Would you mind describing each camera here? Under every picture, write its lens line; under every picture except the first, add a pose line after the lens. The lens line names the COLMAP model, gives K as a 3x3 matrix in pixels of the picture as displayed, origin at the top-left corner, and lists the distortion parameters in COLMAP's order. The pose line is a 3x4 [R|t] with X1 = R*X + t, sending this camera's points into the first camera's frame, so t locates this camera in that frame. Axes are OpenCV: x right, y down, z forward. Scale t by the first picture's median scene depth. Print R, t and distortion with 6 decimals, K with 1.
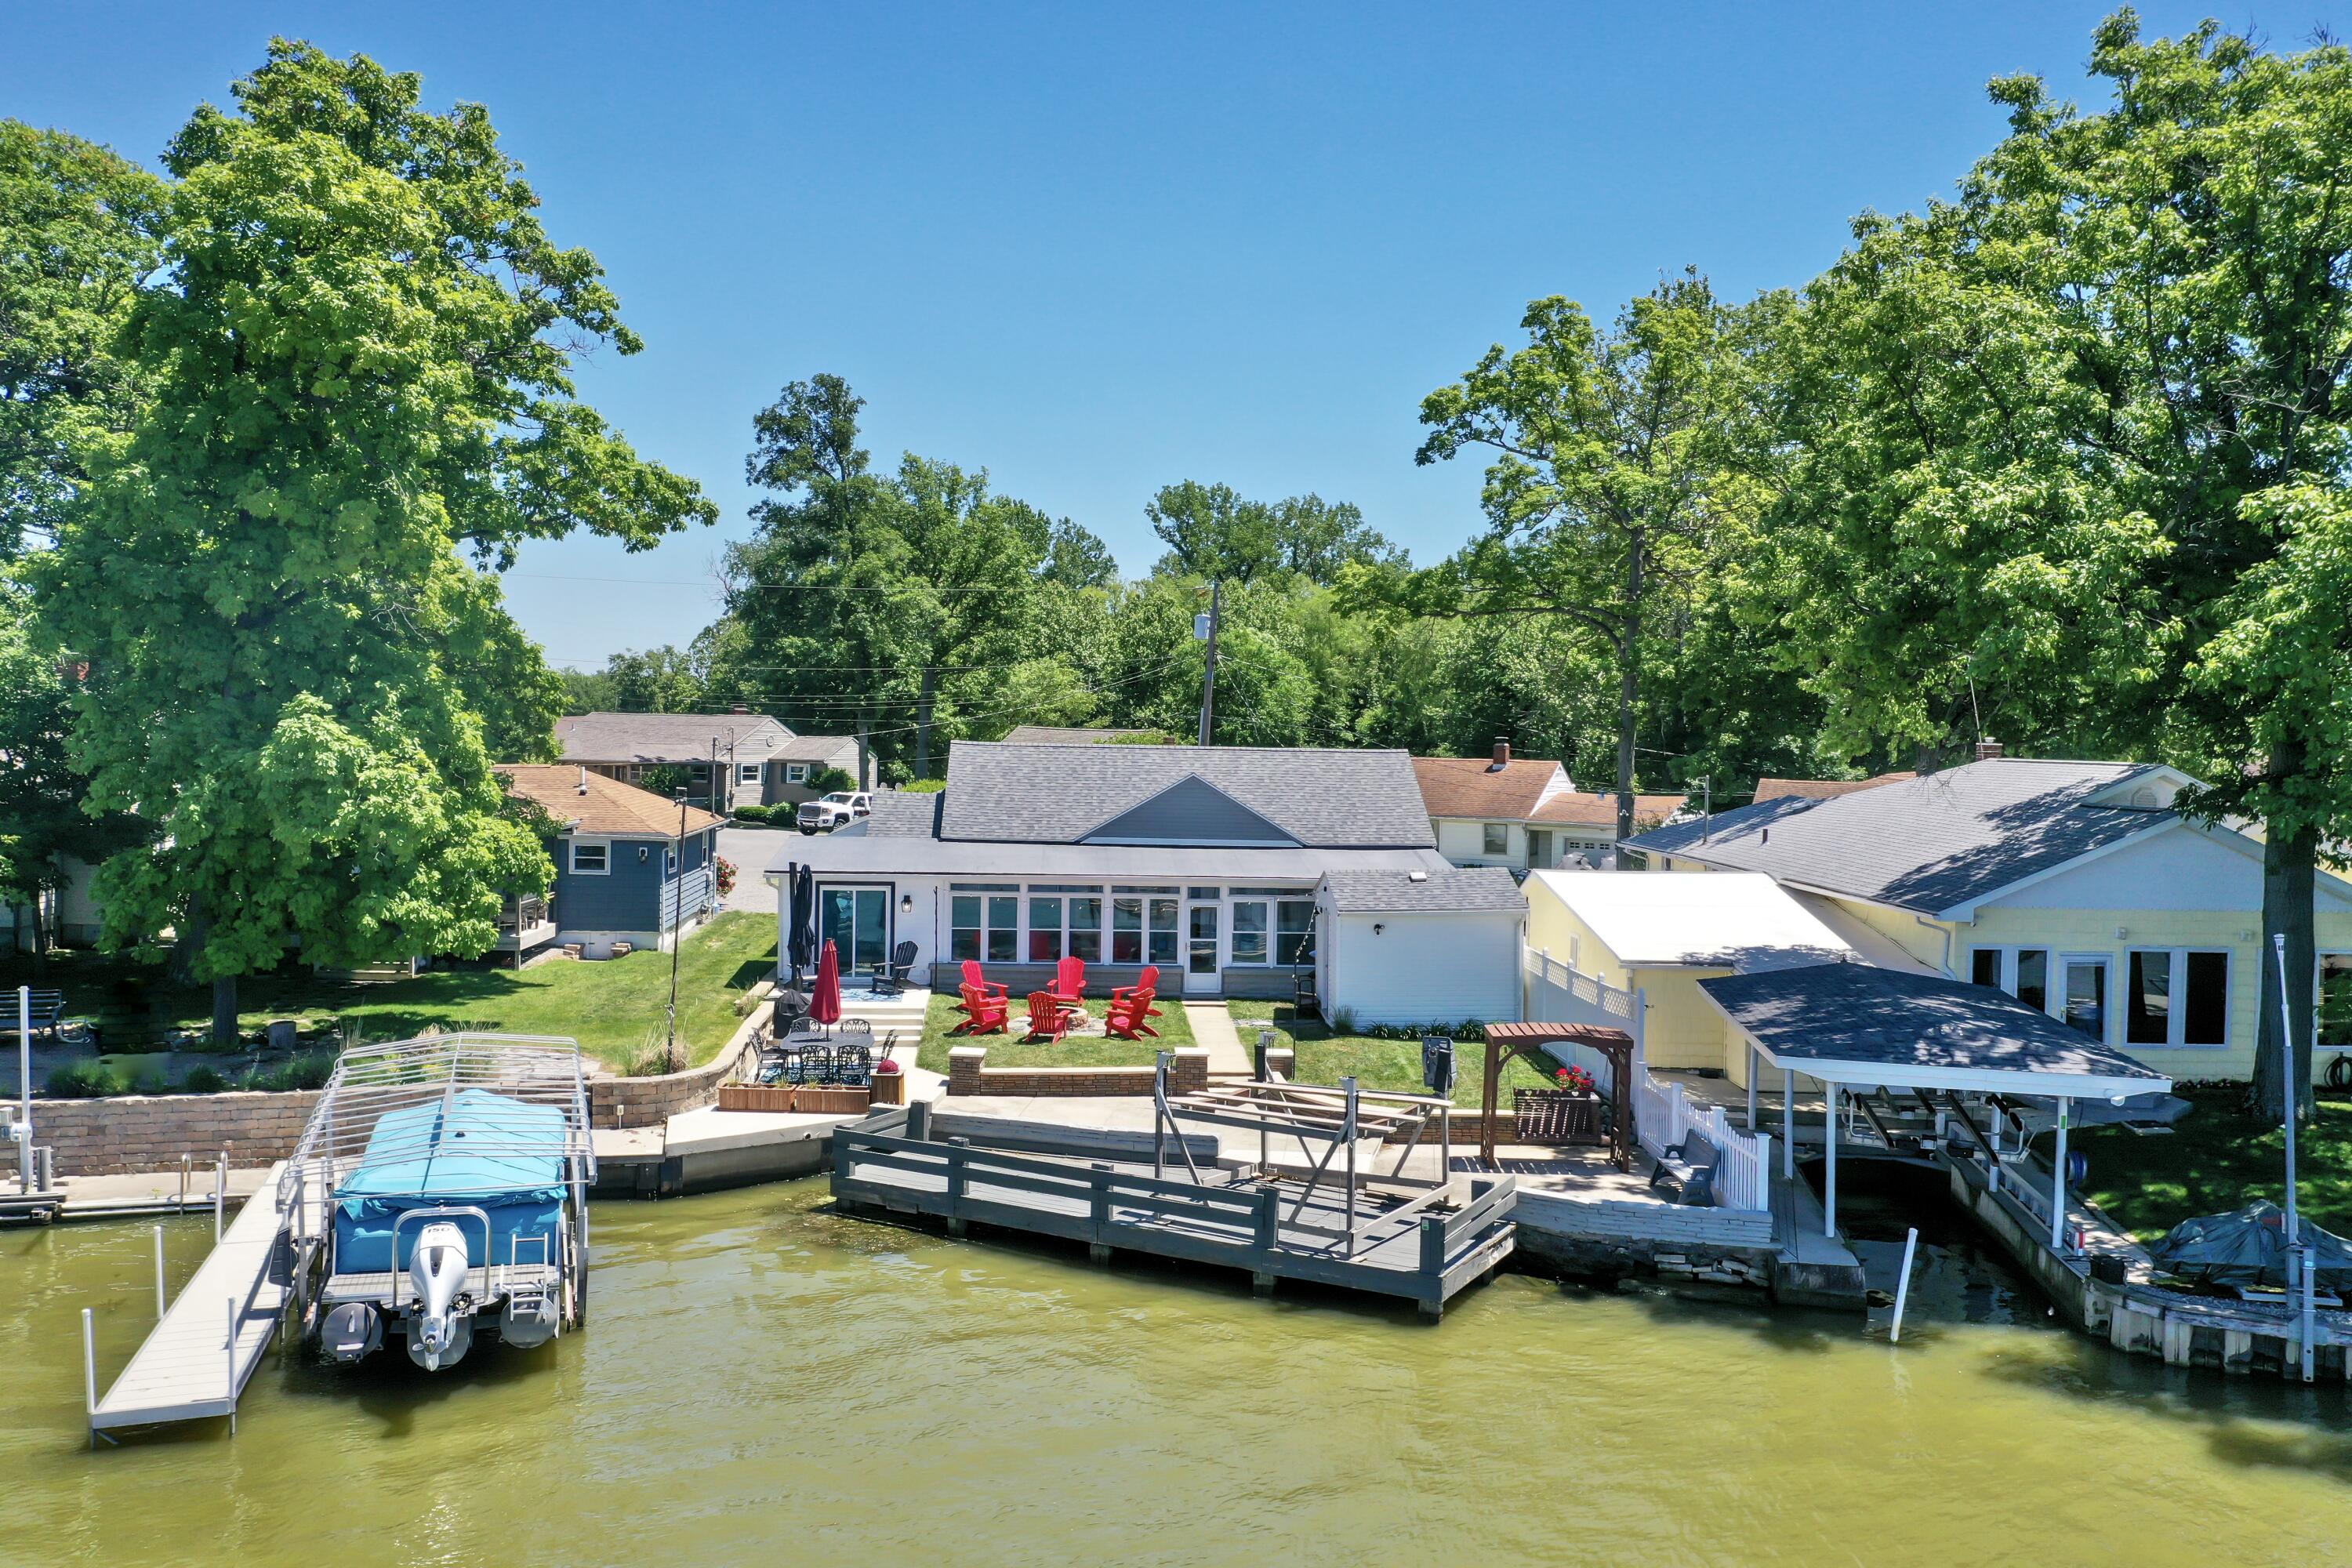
lens RADIAL K [[1887.2, 0, 1171.2], [0, 1887.2, 781.6], [0, 0, 1]] dist [-0.005488, 0.001347]
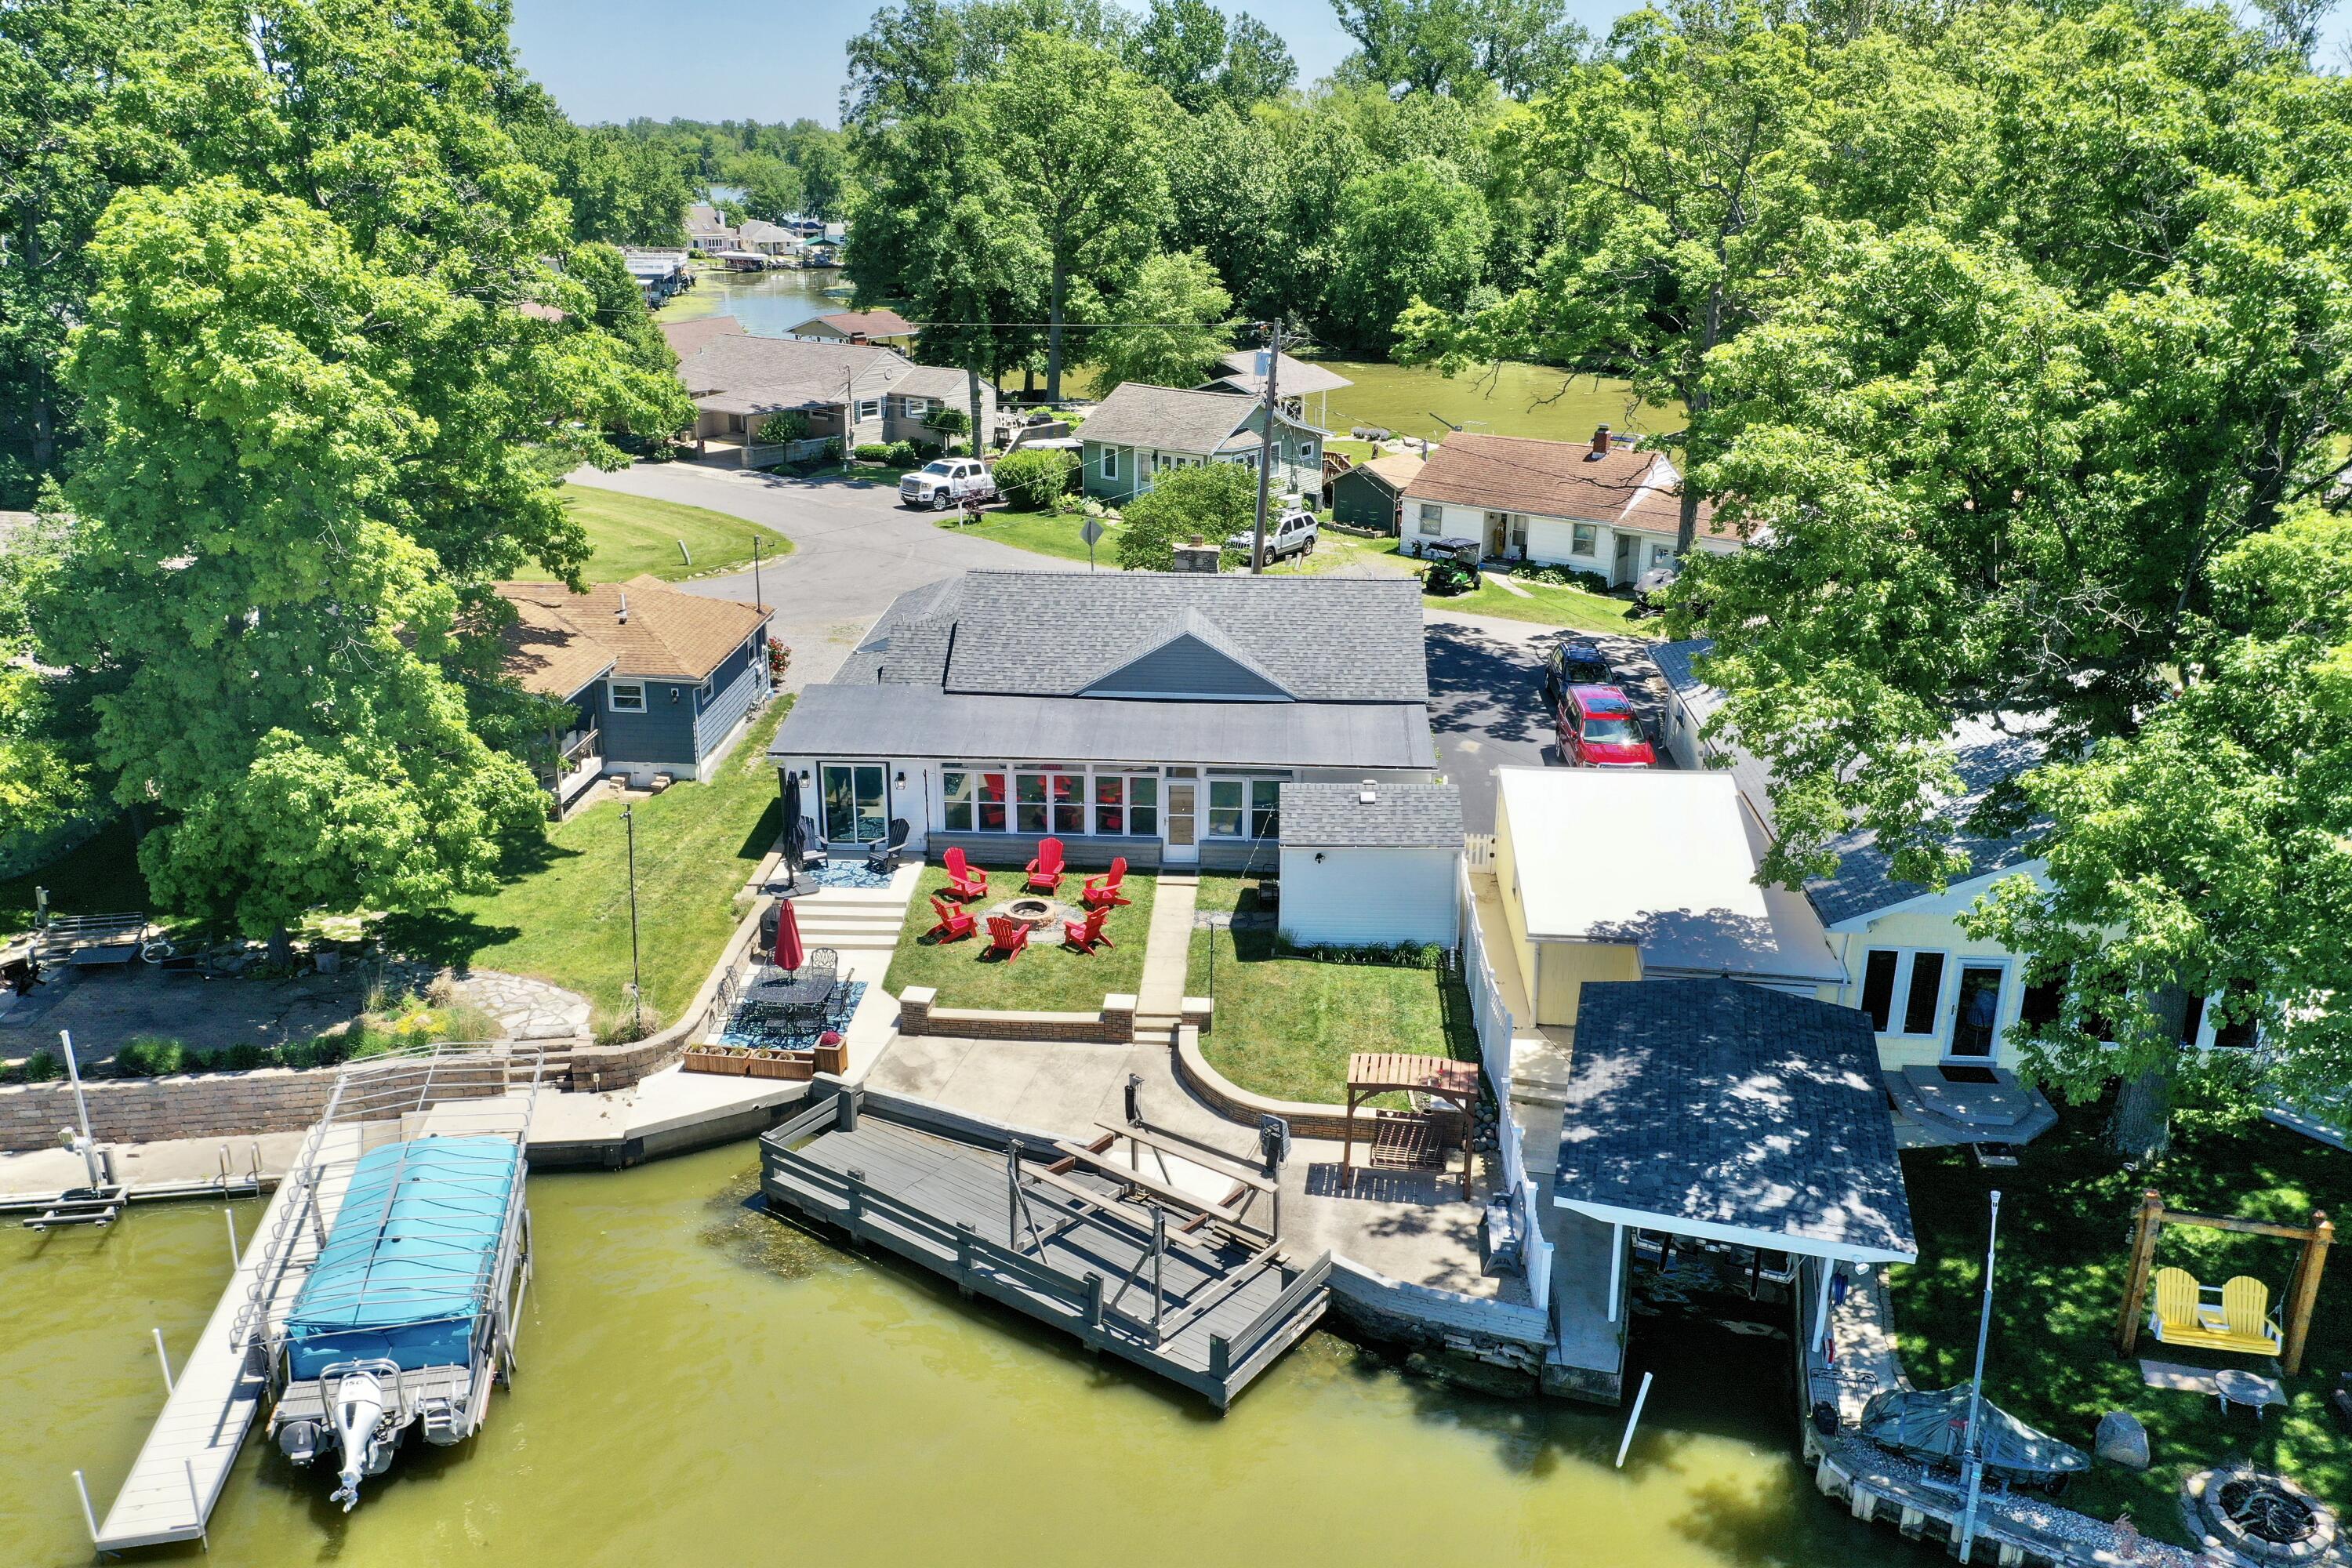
lens RADIAL K [[1888.8, 0, 1176.0], [0, 1888.8, 784.0], [0, 0, 1]] dist [0.005072, -0.010176]
pose [[0.992989, 0.029481, -0.114471, 0.151209], [0.005814, 0.955048, 0.296394, -0.276120], [0.118063, -0.294982, 0.948181, 0.007805]]
